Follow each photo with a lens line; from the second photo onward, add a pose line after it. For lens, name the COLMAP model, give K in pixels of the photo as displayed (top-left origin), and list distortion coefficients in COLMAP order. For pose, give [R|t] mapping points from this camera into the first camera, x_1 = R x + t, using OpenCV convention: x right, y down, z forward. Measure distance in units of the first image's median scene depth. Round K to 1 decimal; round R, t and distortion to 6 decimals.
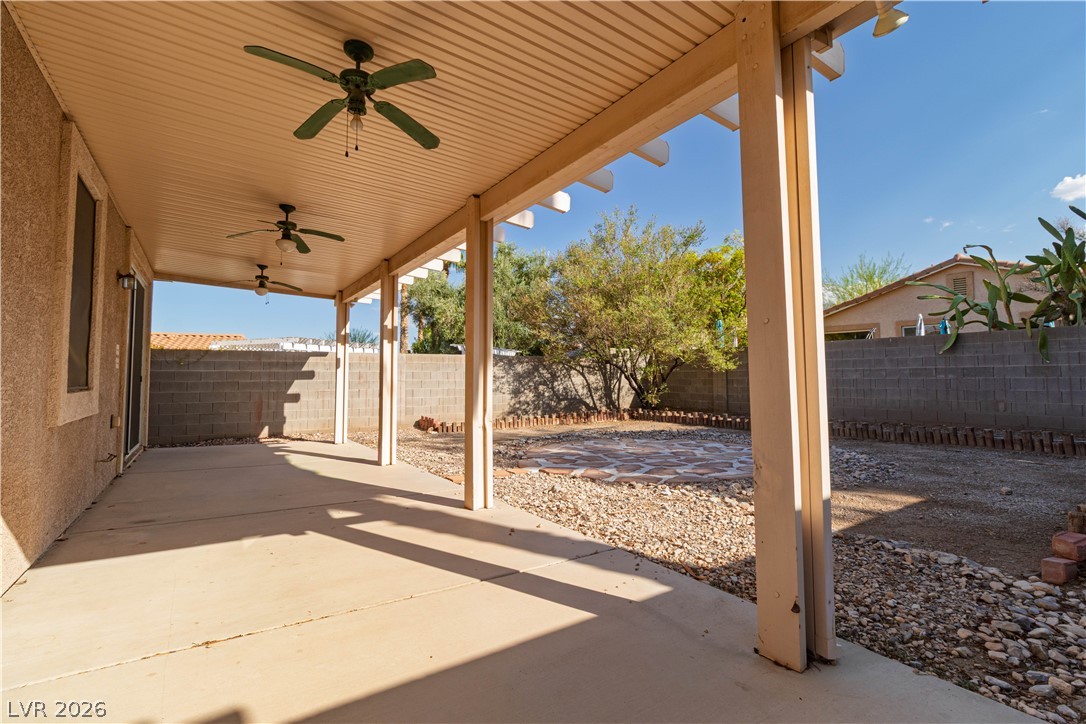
lens RADIAL K [[488.0, 0, 541.6], [0, 488.0, 358.1], [0, 0, 1]] dist [0.002939, 0.000161]
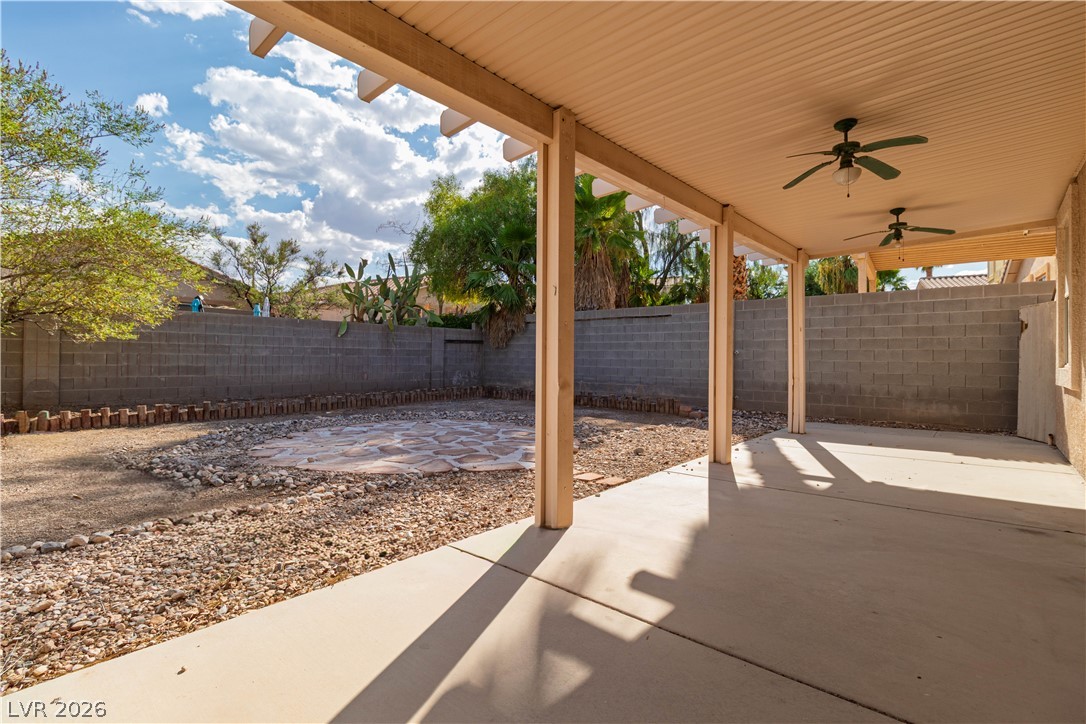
lens RADIAL K [[488.0, 0, 542.0], [0, 488.0, 359.6], [0, 0, 1]] dist [0.002939, 0.000161]
pose [[-0.233088, -0.003047, 0.972451, -0.506592], [-0.052918, 0.998553, -0.009555, 0.032504], [-0.971015, -0.053687, -0.232912, 0.745214]]
